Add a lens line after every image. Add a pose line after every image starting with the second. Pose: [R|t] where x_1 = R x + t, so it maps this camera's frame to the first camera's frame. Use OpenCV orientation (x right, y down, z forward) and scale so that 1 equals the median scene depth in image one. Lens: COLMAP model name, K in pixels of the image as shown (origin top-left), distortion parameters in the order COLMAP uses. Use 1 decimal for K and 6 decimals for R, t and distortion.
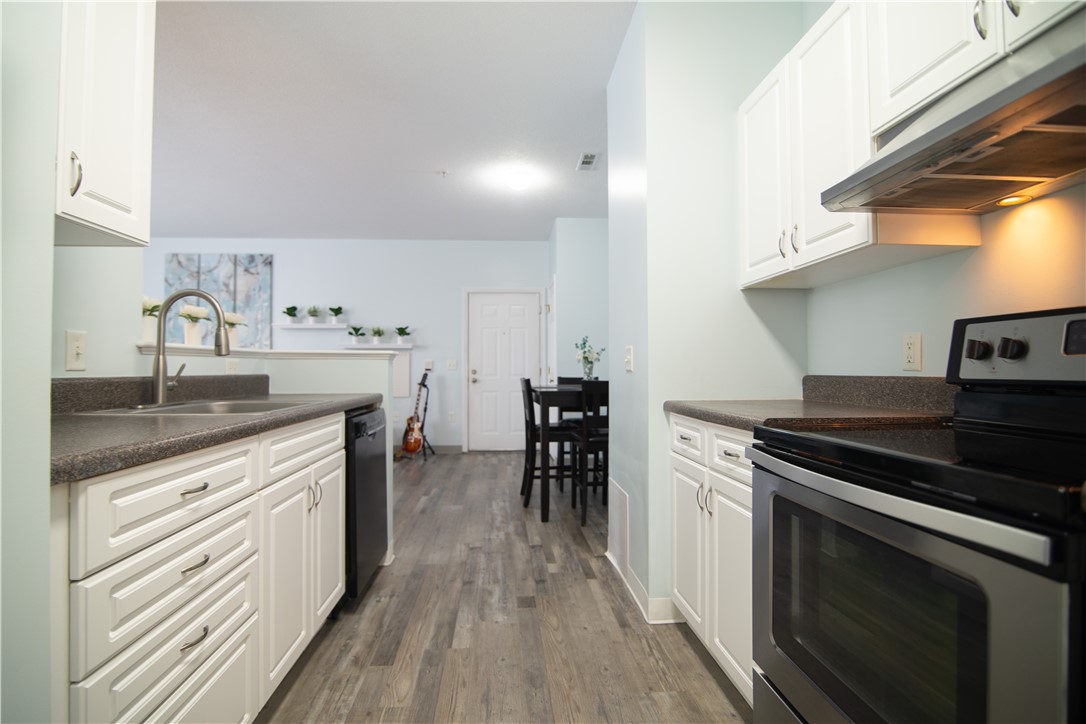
lens RADIAL K [[512.3, 0, 518.7], [0, 512.3, 360.4], [0, 0, 1]] dist [-0.017553, 0.004356]
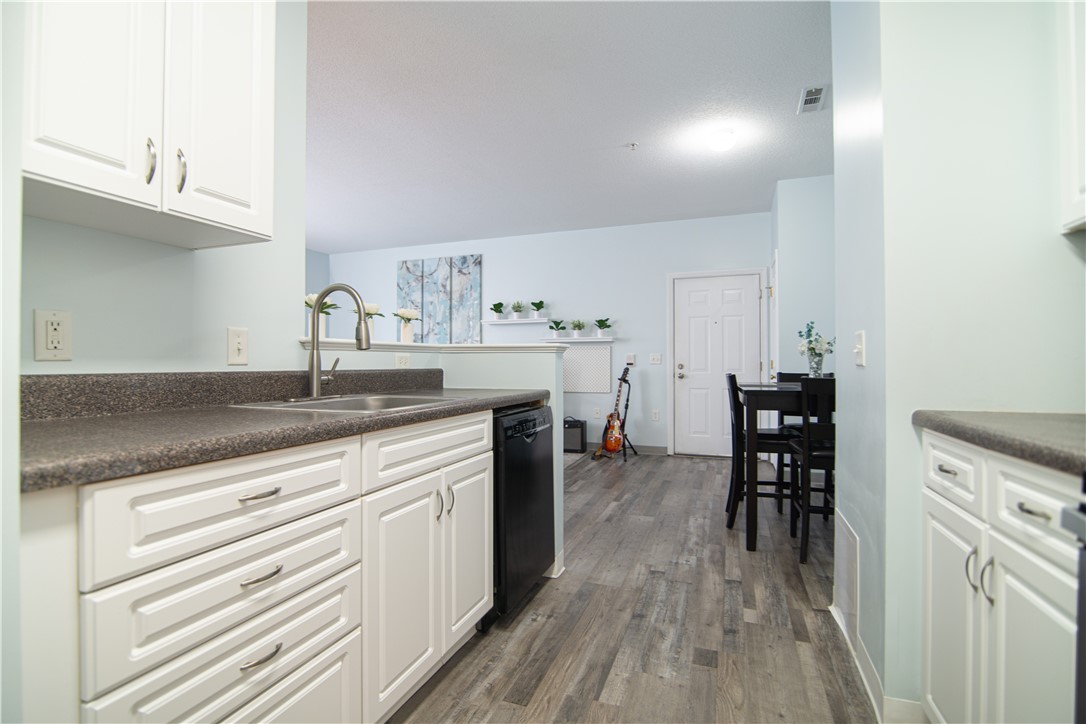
lens RADIAL K [[512.3, 0, 536.7], [0, 512.3, 361.2], [0, 0, 1]] dist [-0.017553, 0.004356]
pose [[0.916881, -0.002569, -0.399153, 0.053855], [0.007570, 0.999911, 0.010953, 0.001862], [0.399090, -0.013064, 0.916819, 0.104819]]
